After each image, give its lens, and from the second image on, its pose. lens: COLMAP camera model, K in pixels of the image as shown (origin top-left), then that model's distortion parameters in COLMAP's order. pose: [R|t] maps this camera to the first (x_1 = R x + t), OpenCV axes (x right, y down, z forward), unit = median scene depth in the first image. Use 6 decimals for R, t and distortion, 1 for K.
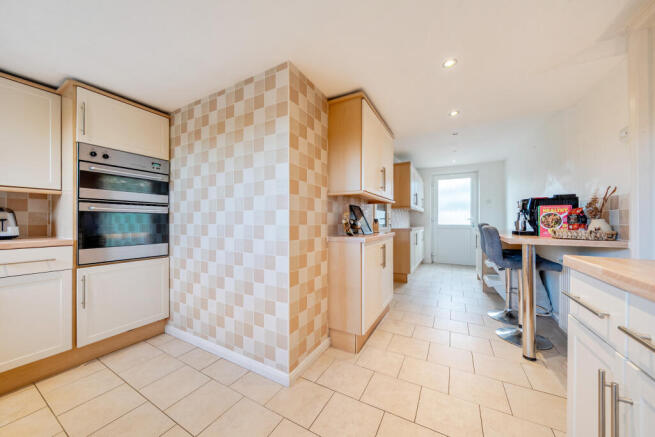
lens RADIAL K [[225.3, 0, 327.5], [0, 225.3, 218.5], [0, 0, 1]] dist [-0.000537, -0.000042]
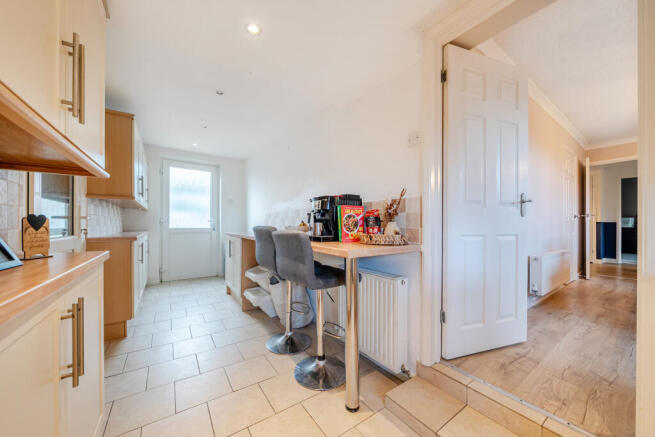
lens RADIAL K [[232.5, 0, 318.5], [0, 232.5, 225.9], [0, 0, 1]] dist [-0.000744, -0.000022]
pose [[0.463670, -0.004623, 0.885996, 0.080842], [-0.015105, 0.999800, 0.013122, 0.005017], [-0.885879, -0.019468, 0.463507, 0.369704]]
